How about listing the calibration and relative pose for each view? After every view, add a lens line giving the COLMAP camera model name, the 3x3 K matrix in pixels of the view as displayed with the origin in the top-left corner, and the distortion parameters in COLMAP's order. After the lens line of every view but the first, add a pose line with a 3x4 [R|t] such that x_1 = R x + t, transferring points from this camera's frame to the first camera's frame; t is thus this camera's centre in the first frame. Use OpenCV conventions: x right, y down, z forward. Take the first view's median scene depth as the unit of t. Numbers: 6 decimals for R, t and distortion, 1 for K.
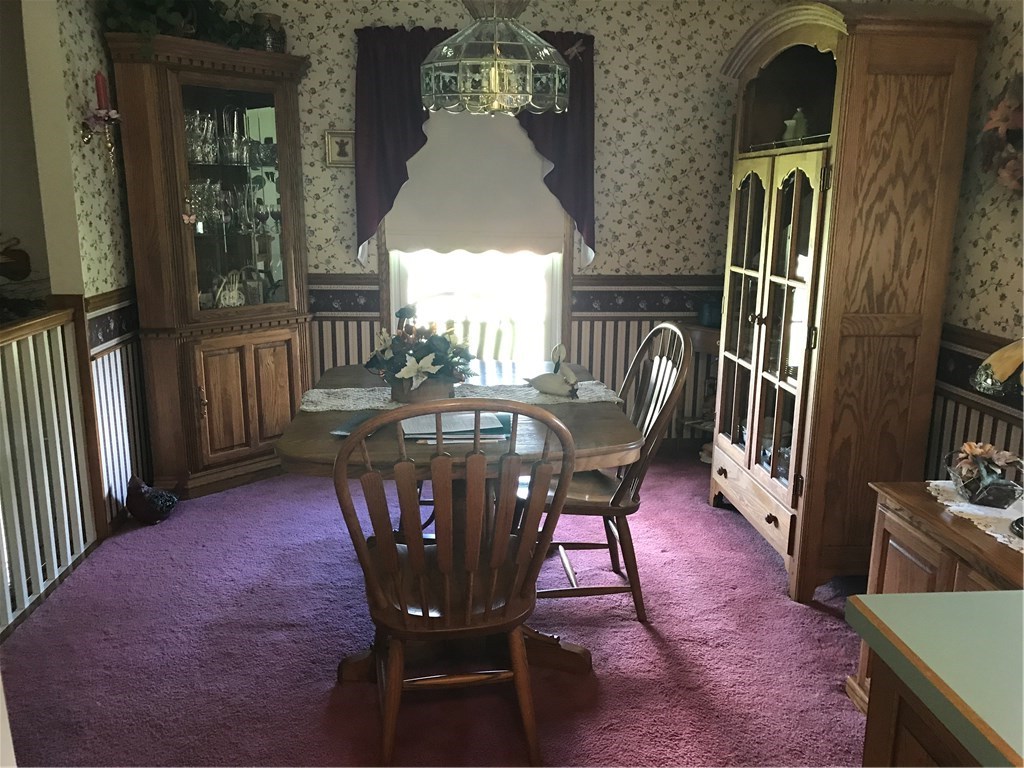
lens RADIAL K [[843.0, 0, 515.3], [0, 843.0, 382.9], [0, 0, 1]] dist [0.029878, -0.034999]
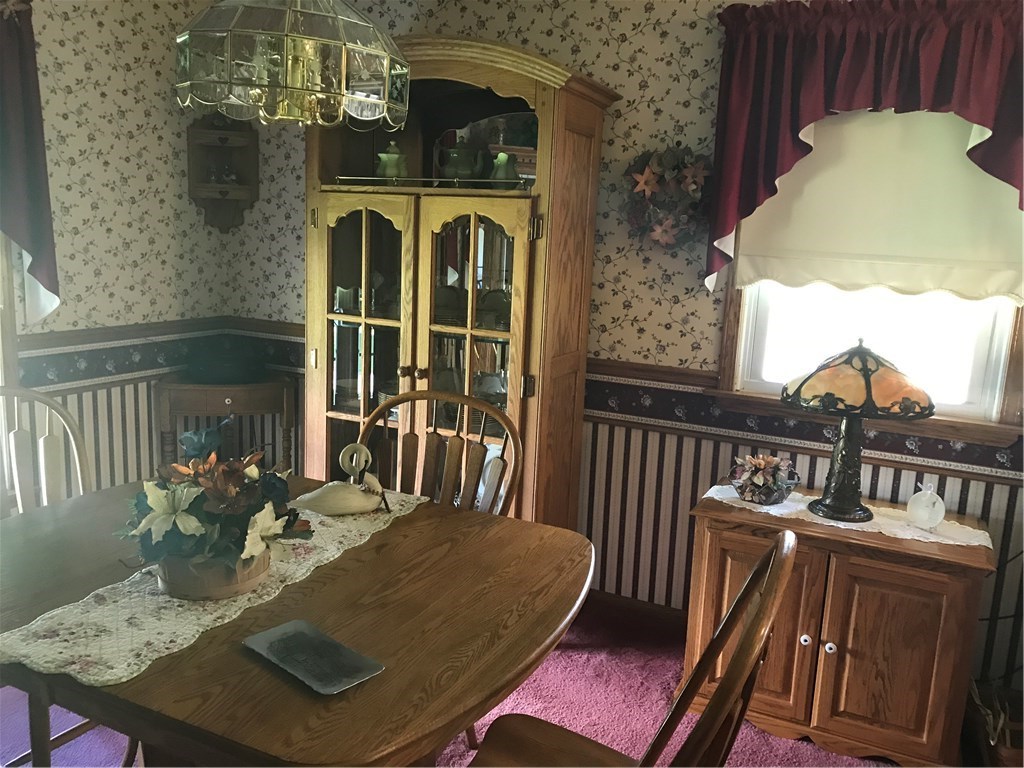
lens RADIAL K [[843.0, 0, 511.7], [0, 843.0, 385.5], [0, 0, 1]] dist [0.029878, -0.034999]
pose [[0.512160, -0.144029, 0.846728, -0.321474], [0.146481, 0.986044, 0.079124, -0.087435], [-0.846307, 0.083505, 0.526110, 0.320648]]
